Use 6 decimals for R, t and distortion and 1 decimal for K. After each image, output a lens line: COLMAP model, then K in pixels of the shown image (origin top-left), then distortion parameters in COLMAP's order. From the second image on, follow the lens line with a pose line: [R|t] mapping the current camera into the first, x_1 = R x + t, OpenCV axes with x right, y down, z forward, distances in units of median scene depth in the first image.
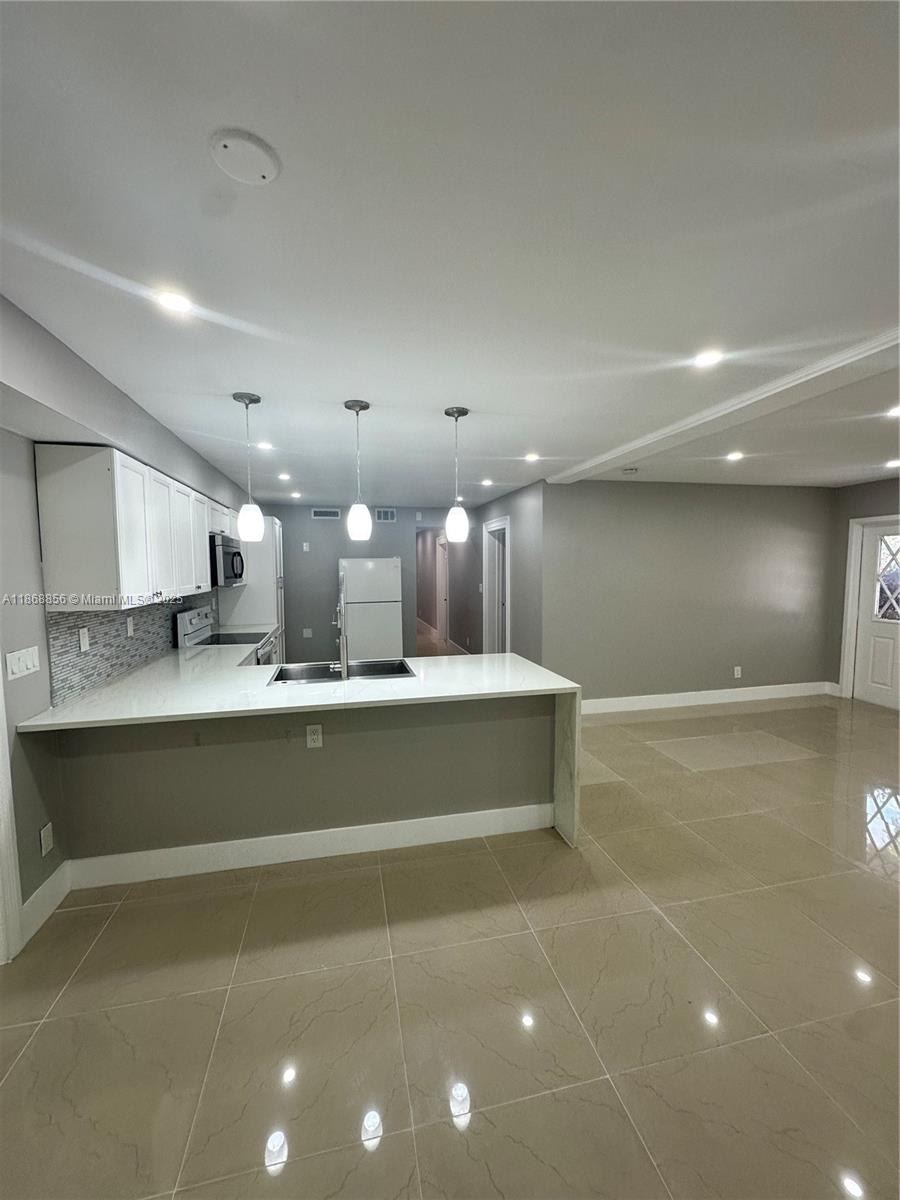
lens RADIAL K [[479.8, 0, 450.0], [0, 479.8, 600.0], [0, 0, 1]] dist [-0.000007, -0.000090]
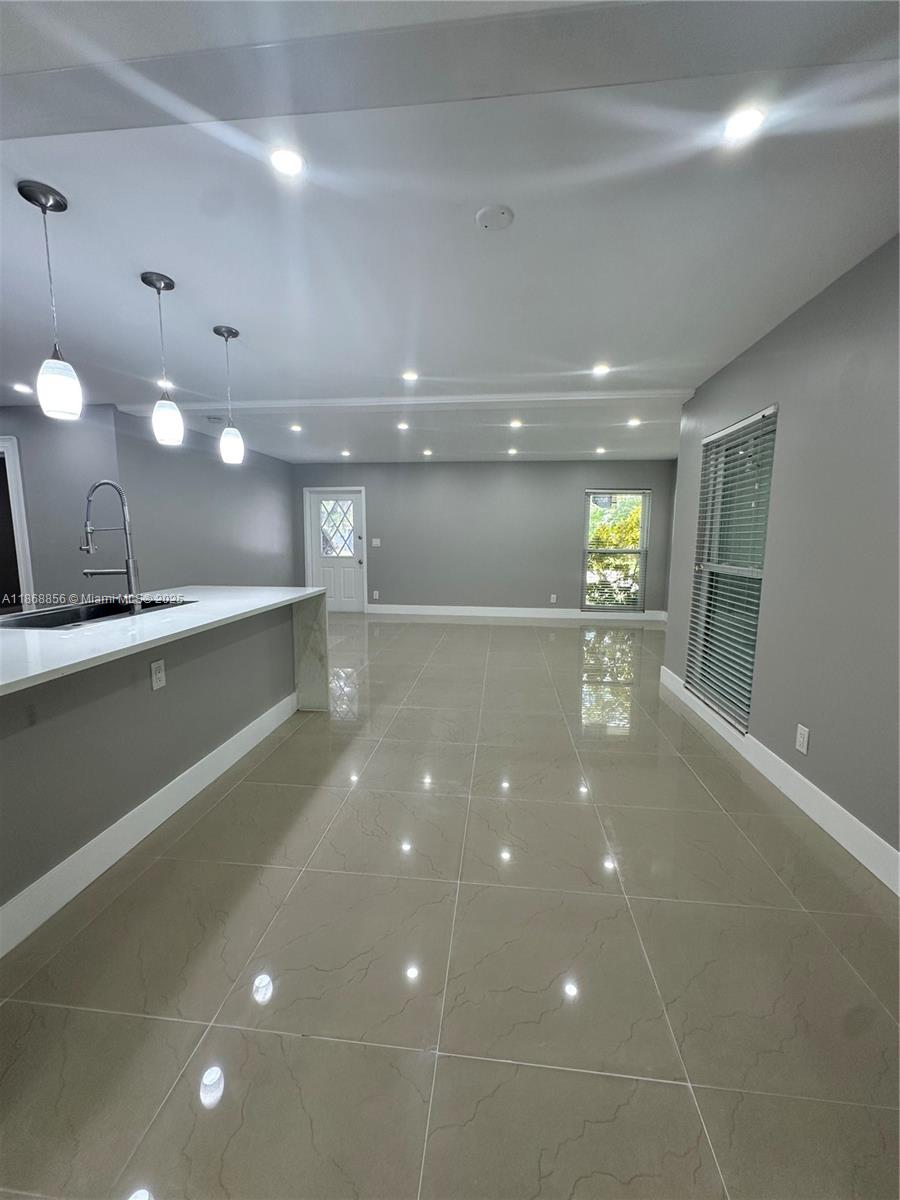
lens RADIAL K [[479.8, 0, 450.0], [0, 479.8, 600.0], [0, 0, 1]] dist [-0.000007, -0.000090]
pose [[0.332781, -0.117968, 0.935596, -0.825737], [0.060723, 0.992766, 0.103578, 0.091775], [-0.941047, 0.022343, 0.337537, 0.218156]]
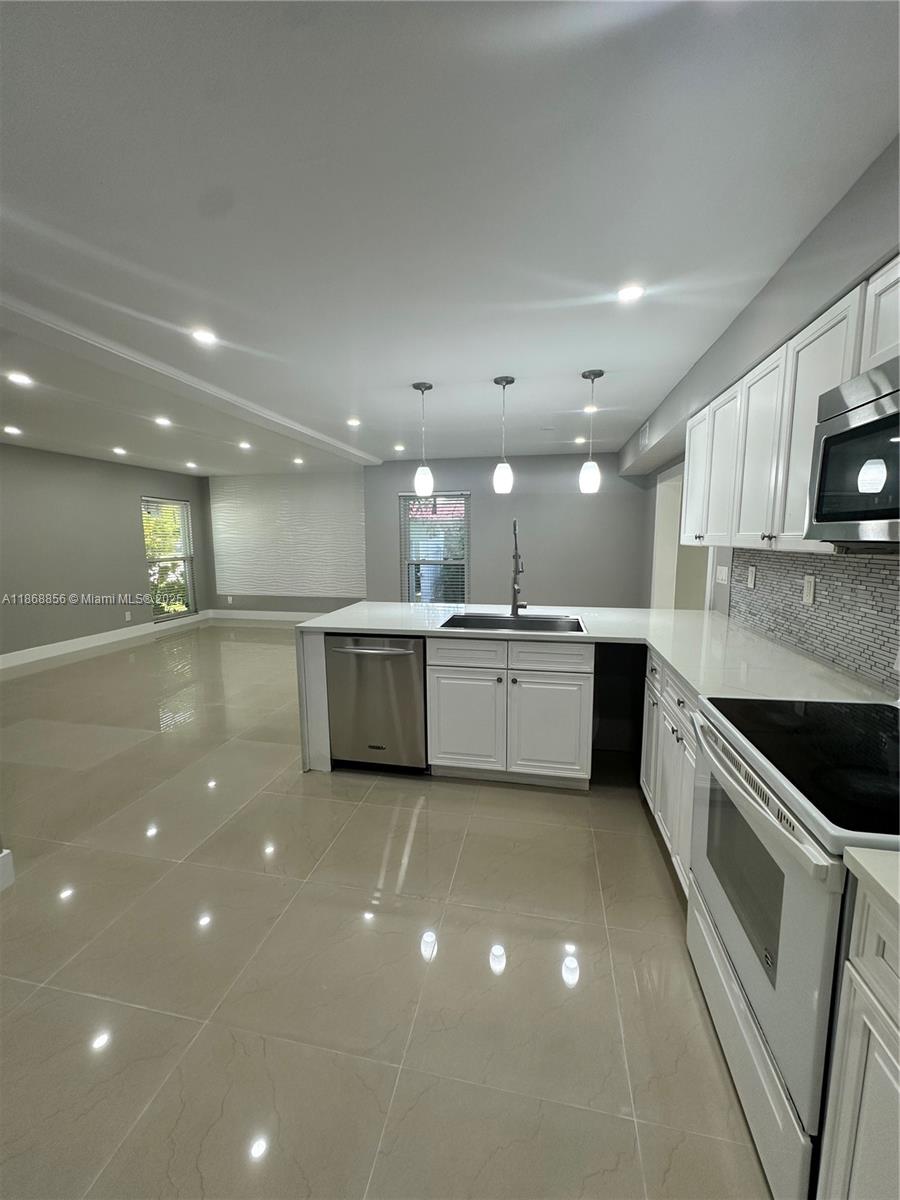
lens RADIAL K [[479.8, 0, 450.0], [0, 479.8, 600.0], [0, 0, 1]] dist [-0.000007, -0.000090]
pose [[-0.909242, -0.044791, 0.413850, -0.560793], [0.043614, 0.978471, 0.201722, -0.104963], [-0.413976, 0.201464, -0.887714, 2.101014]]
